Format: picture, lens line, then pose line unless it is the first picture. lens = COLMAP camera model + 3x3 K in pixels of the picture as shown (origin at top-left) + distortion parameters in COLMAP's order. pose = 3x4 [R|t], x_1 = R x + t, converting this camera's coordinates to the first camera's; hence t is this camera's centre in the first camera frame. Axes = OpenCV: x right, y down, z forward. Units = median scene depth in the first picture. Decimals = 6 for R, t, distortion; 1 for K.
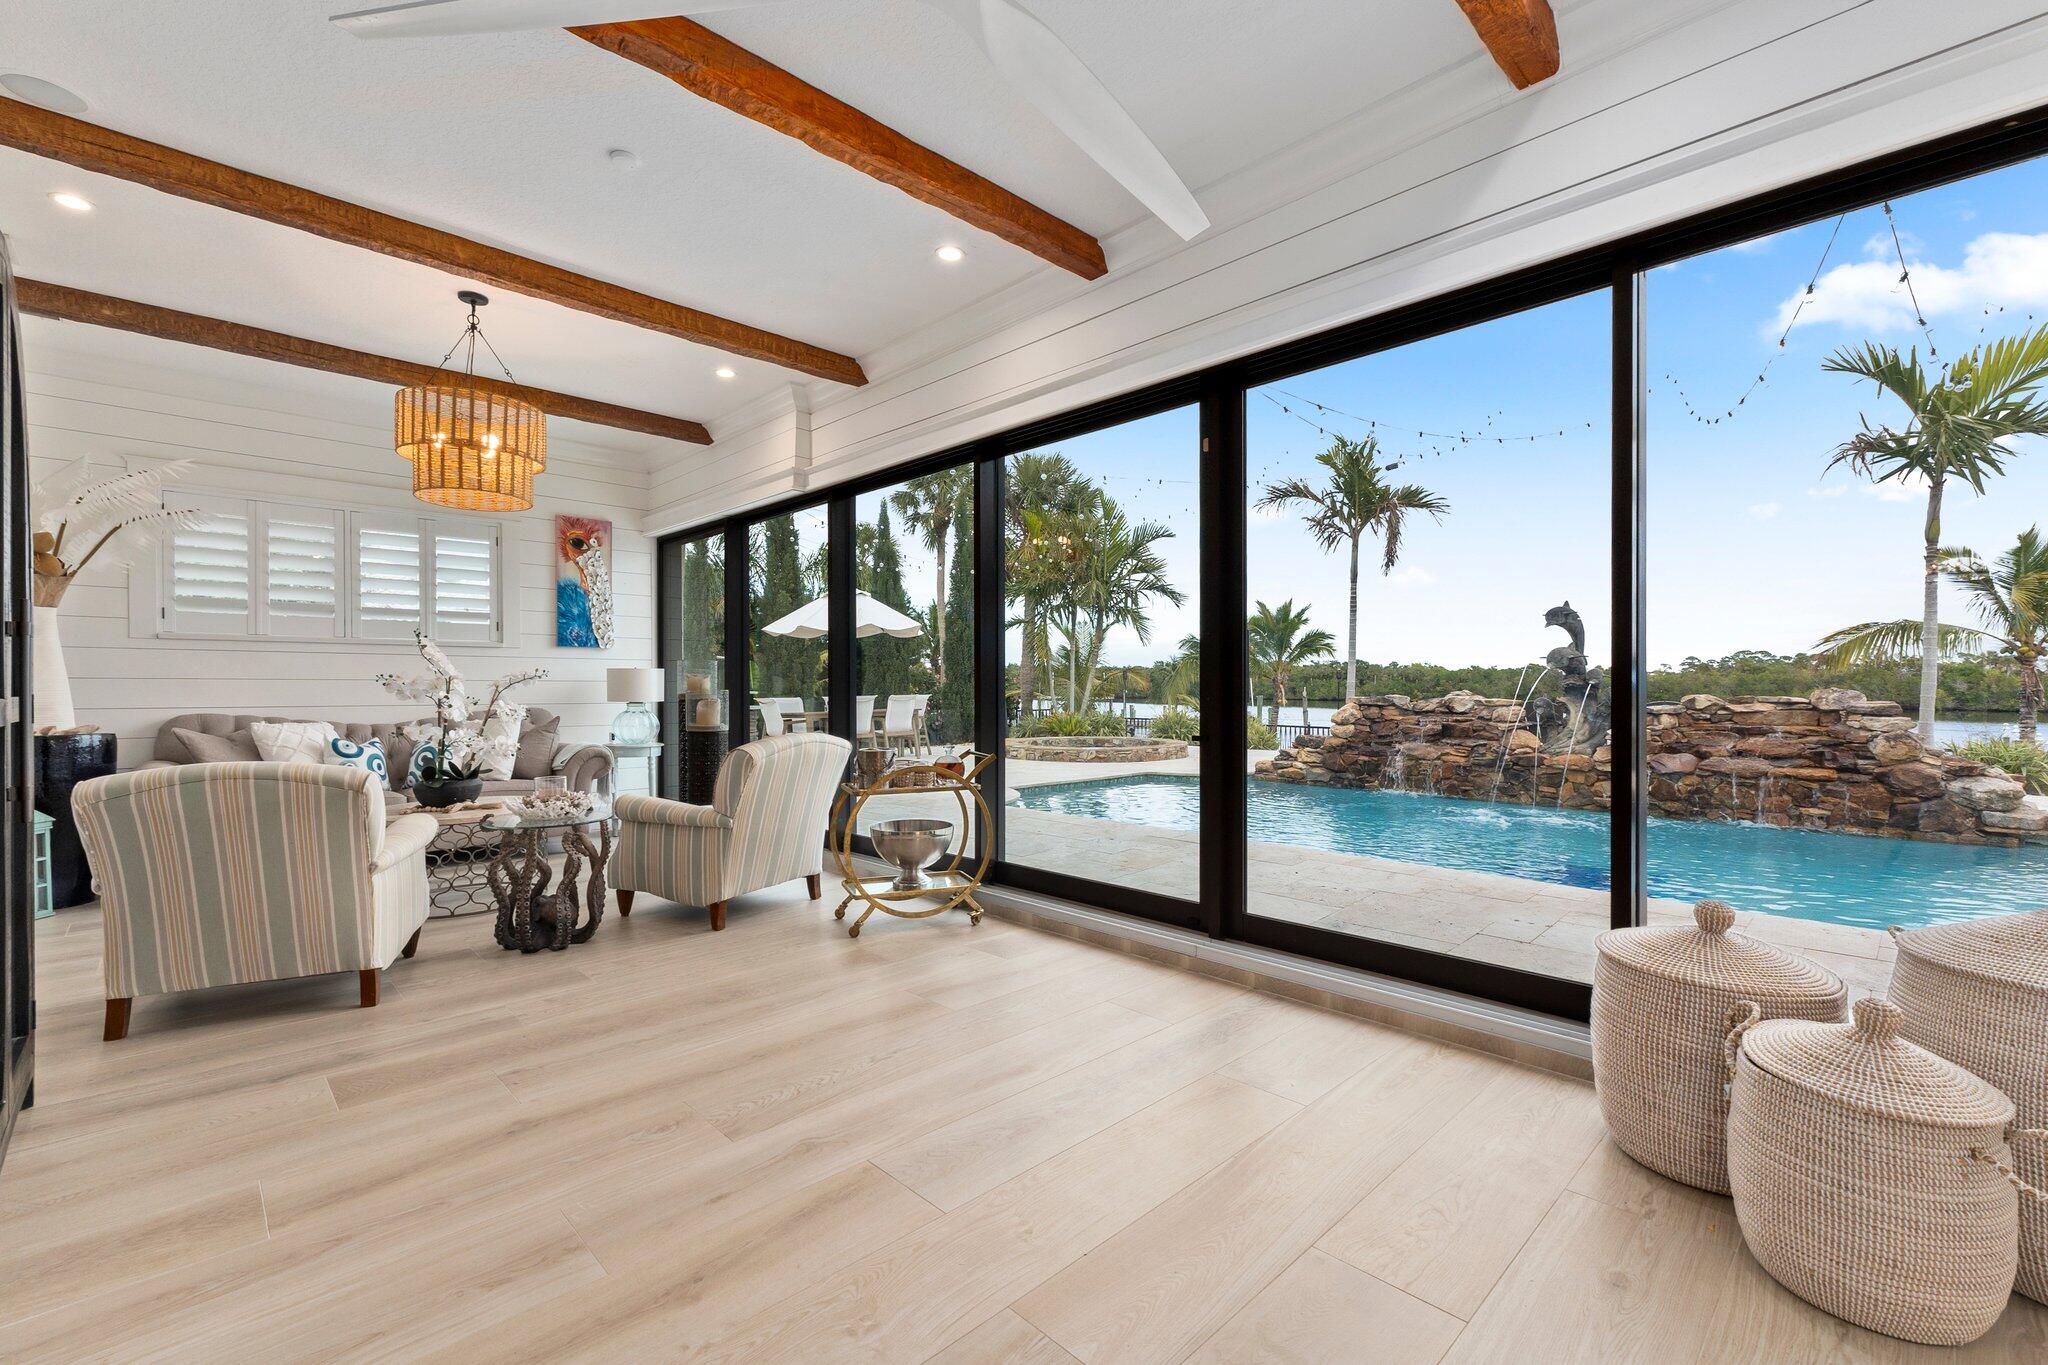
lens RADIAL K [[880.1, 0, 1025.3], [0, 880.1, 689.3], [0, 0, 1]] dist [0.006357, -0.000093]
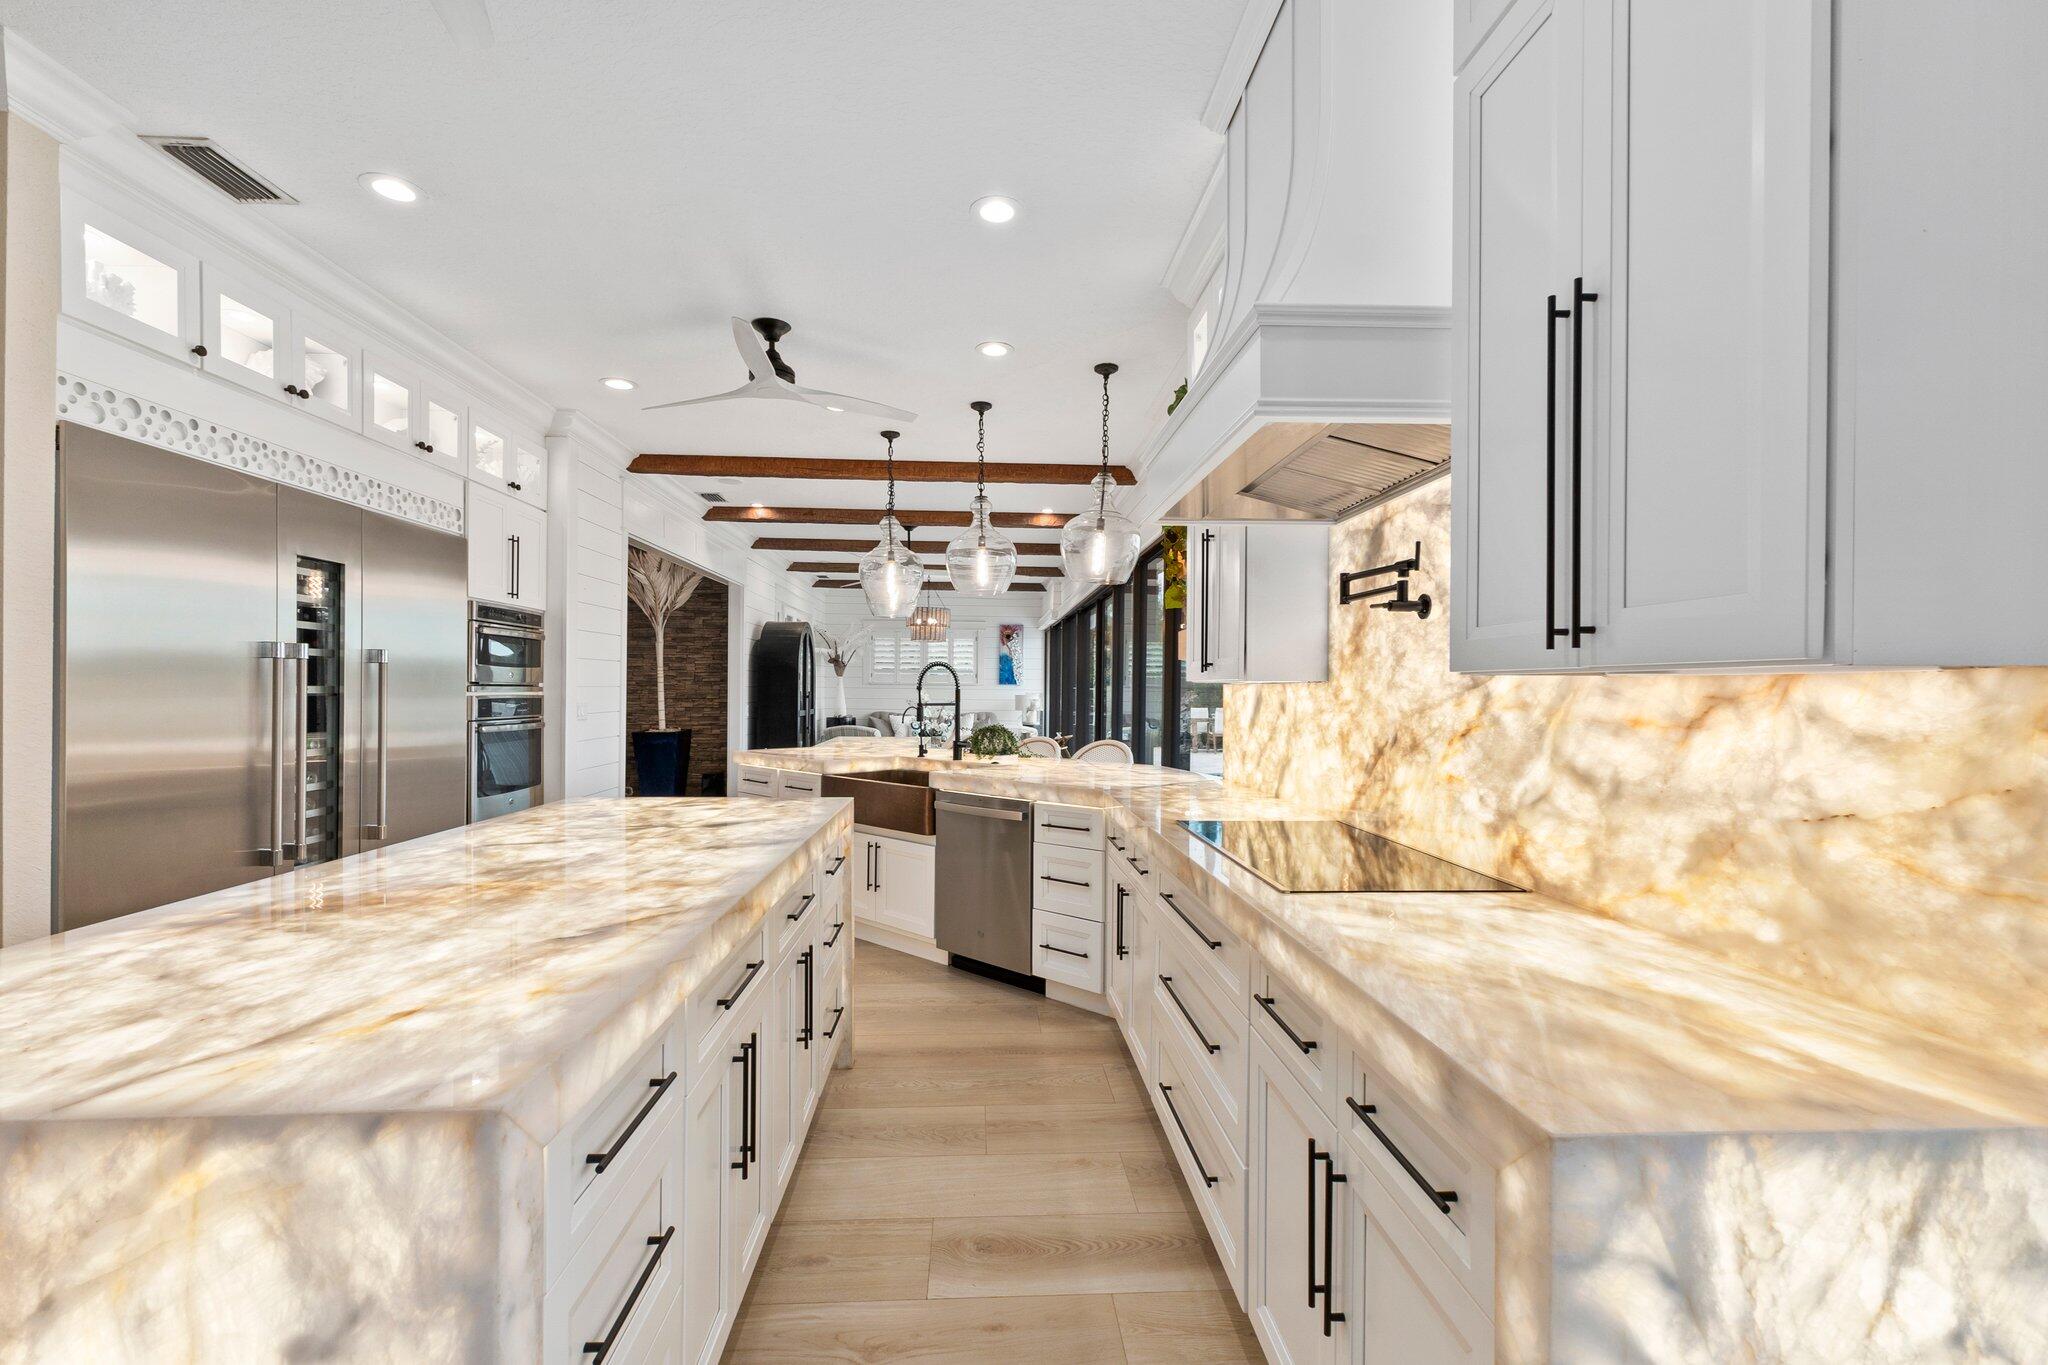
lens RADIAL K [[868.5, 0, 1022.8], [0, 868.5, 696.0], [0, 0, 1]] dist [0.002317, 0.000159]
pose [[0.756678, 0.013394, -0.653651, 0.993571], [-0.011191, 0.999909, 0.007533, -0.039216], [0.653692, 0.001615, 0.756759, -0.642222]]
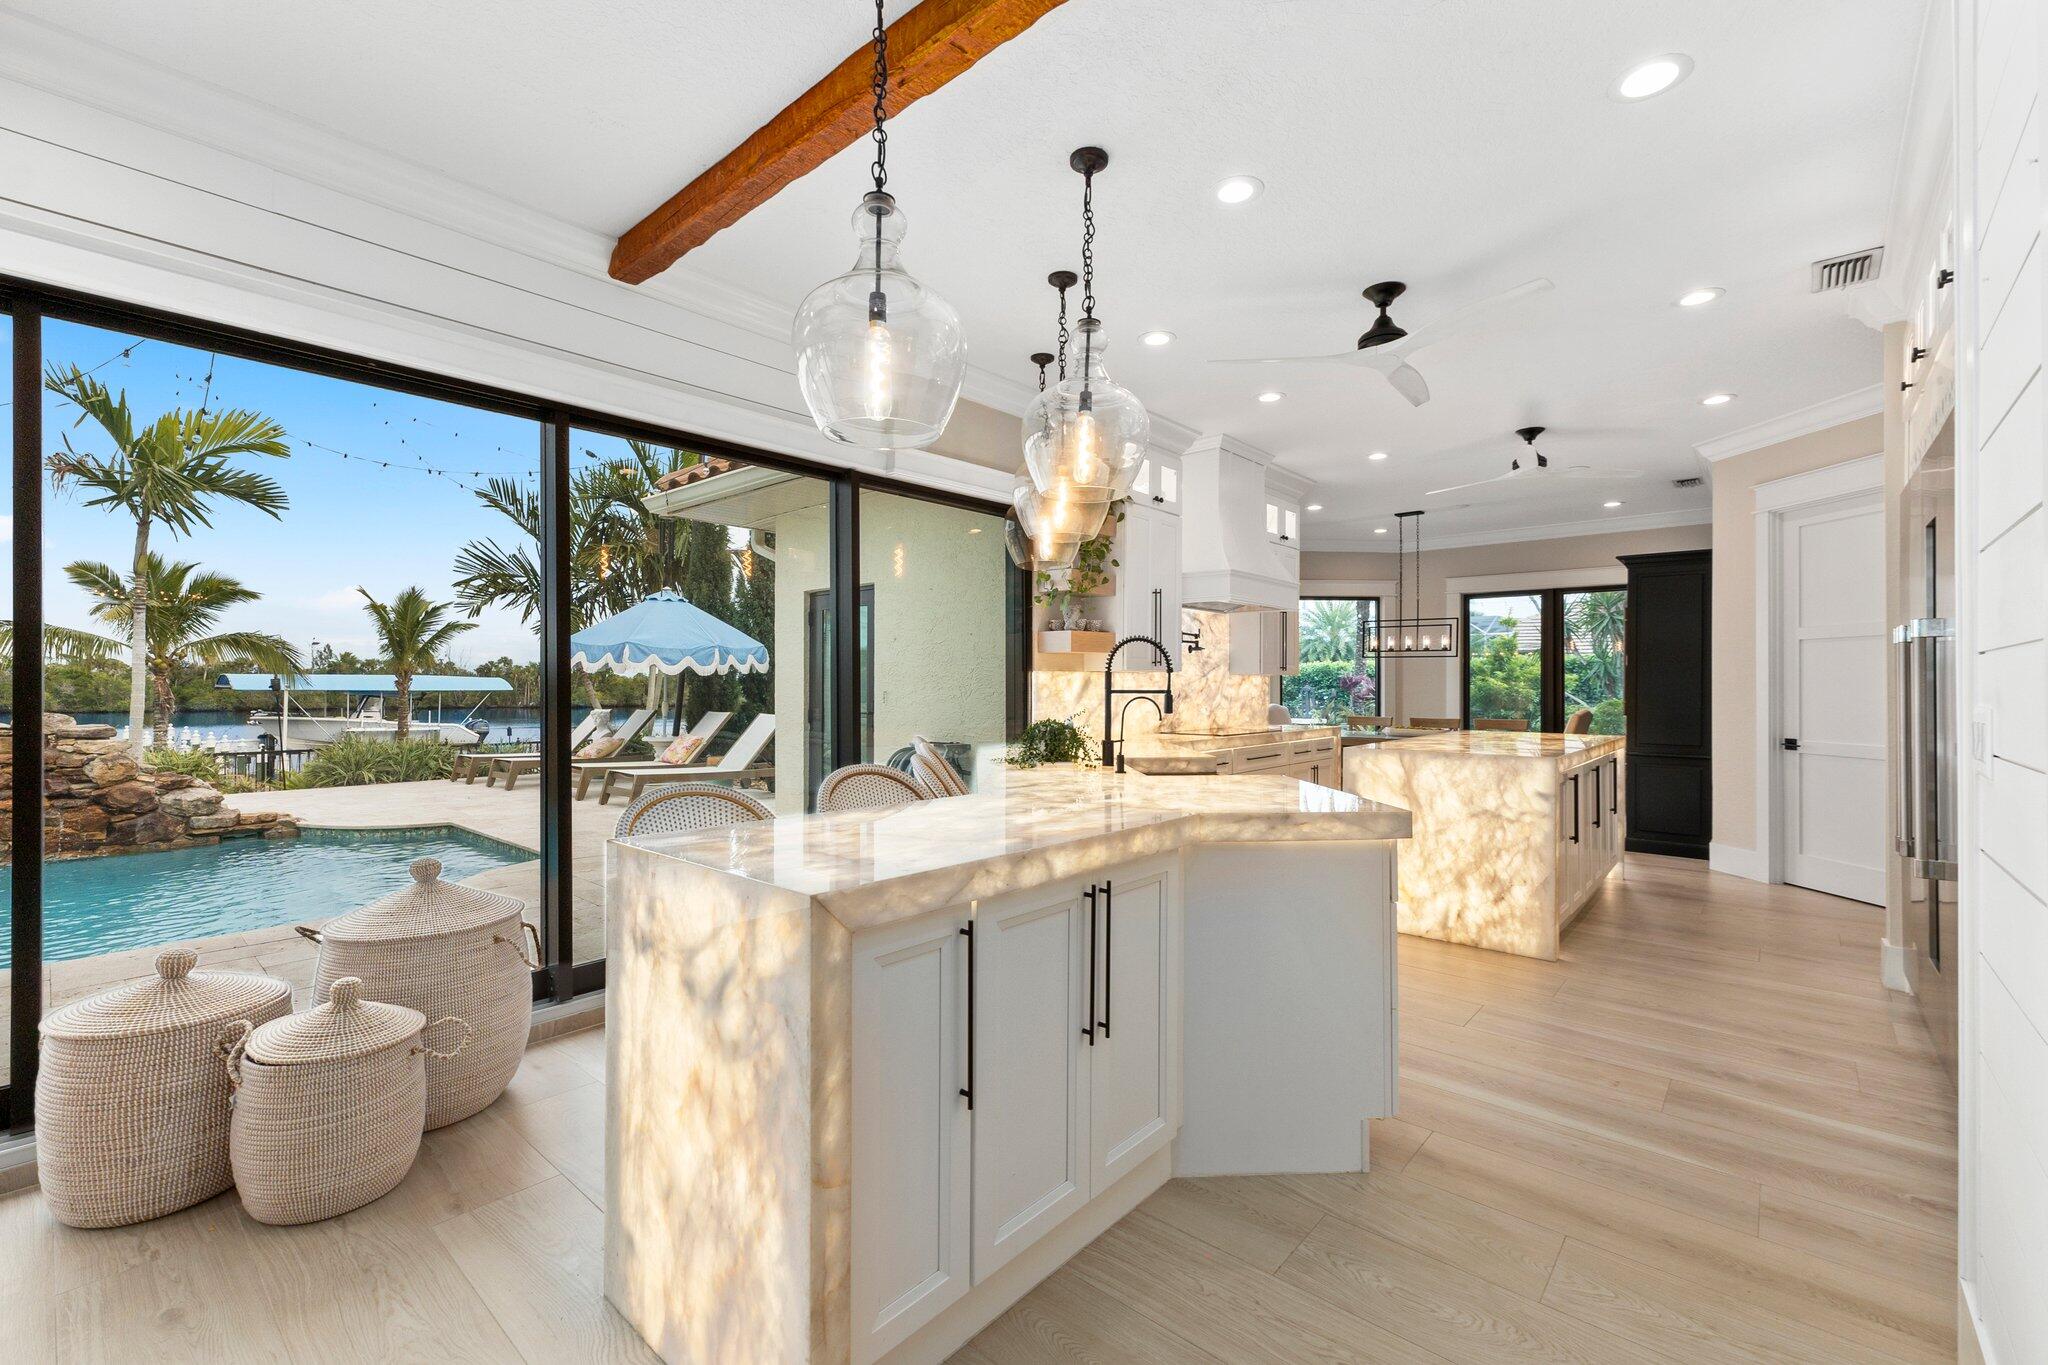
lens RADIAL K [[852.8, 0, 1031.1], [0, 852.8, 687.5], [0, 0, 1]] dist [0.001653, 0.000377]
pose [[-0.085932, 0.001892, 0.996299, -0.121958], [0.002665, 0.999995, -0.001669, -0.027009], [-0.996297, 0.002512, -0.085937, 0.006924]]
